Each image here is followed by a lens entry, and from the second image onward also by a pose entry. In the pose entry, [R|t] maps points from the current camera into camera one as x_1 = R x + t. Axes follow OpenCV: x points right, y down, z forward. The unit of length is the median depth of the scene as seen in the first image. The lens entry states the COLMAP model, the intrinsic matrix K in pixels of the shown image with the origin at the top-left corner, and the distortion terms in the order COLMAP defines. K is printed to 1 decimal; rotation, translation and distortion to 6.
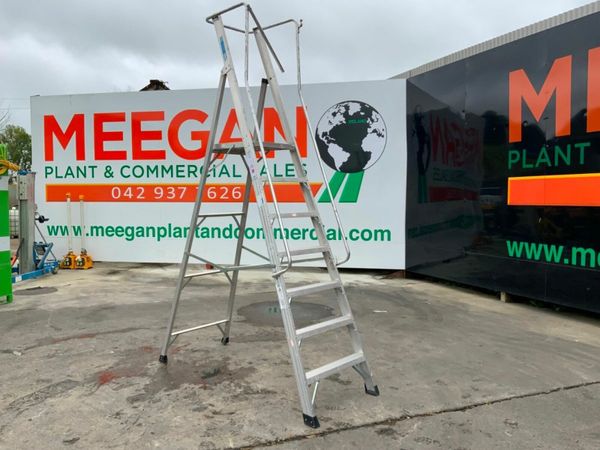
lens RADIAL K [[498.5, 0, 302.2], [0, 498.5, 223.4], [0, 0, 1]] dist [0.053656, -0.121710]
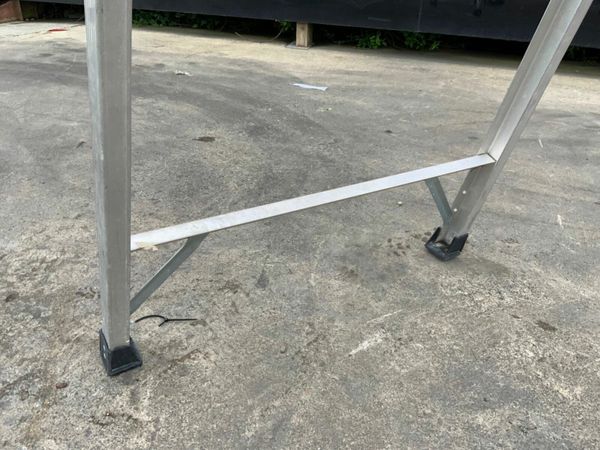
lens RADIAL K [[498.5, 0, 300.8], [0, 498.5, 225.3], [0, 0, 1]] dist [0.053656, -0.121710]
pose [[0.669016, -0.344753, 0.658455, 0.040098], [0.002466, 0.886940, 0.461877, 0.101475], [-0.743244, -0.307379, 0.594228, 0.771248]]
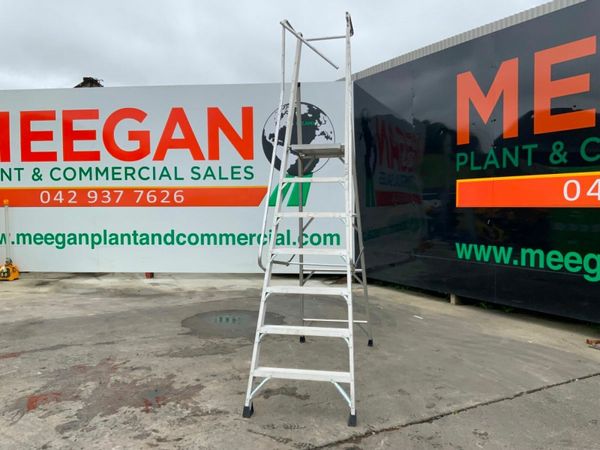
lens RADIAL K [[498.5, 0, 302.3], [0, 498.5, 223.3], [0, 0, 1]] dist [0.053656, -0.121710]
pose [[0.993332, -0.008206, 0.114996, -0.012401], [0.009744, 0.999870, -0.012819, 0.005602], [-0.114876, 0.013854, 0.993283, 0.048916]]
